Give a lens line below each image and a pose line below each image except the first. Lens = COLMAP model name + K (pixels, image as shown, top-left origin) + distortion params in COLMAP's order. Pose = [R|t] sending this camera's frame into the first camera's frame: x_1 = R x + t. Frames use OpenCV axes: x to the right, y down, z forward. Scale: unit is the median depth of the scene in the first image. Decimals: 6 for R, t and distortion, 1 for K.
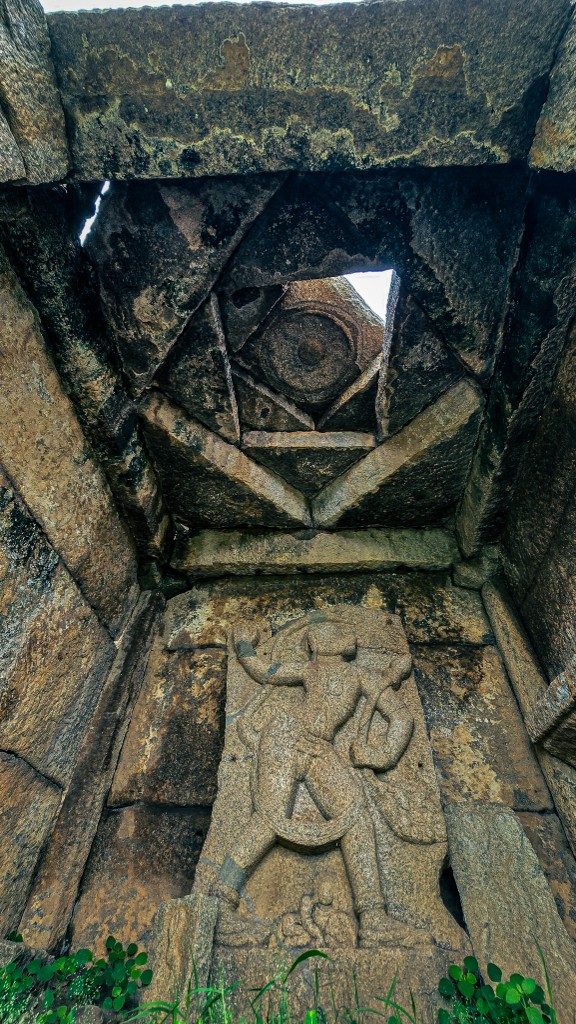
lens RADIAL K [[409.3, 0, 288.0], [0, 409.3, 512.0], [0, 0, 1]] dist [-0.000068, -0.000308]
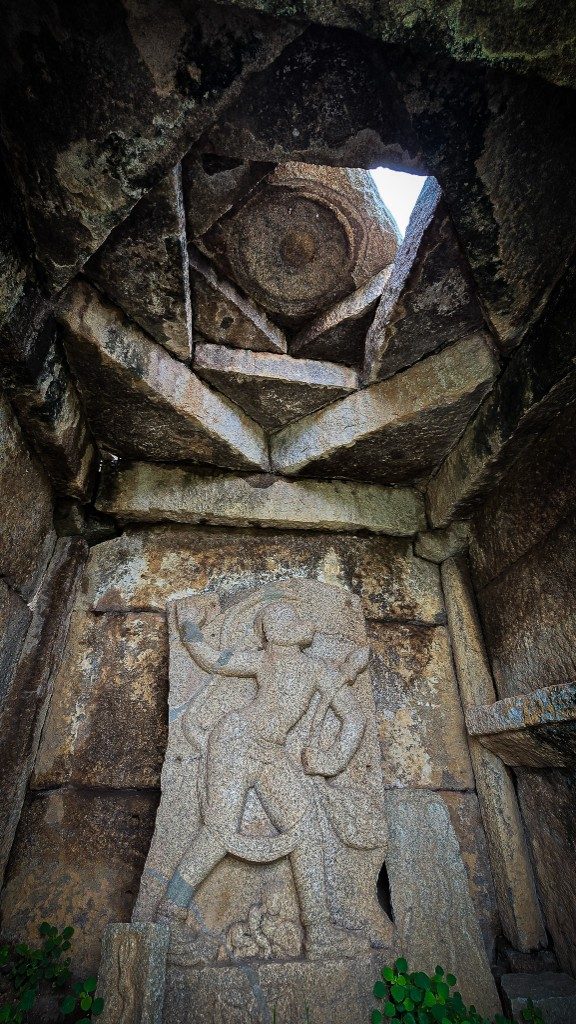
lens RADIAL K [[453.5, 0, 288.0], [0, 453.5, 512.0], [0, 0, 1]] dist [-0.001316, -0.000355]
pose [[0.980814, 0.080438, 0.177576, -0.092737], [-0.125552, 0.957479, 0.259750, -0.191982], [-0.149132, -0.277061, 0.949209, 0.105791]]
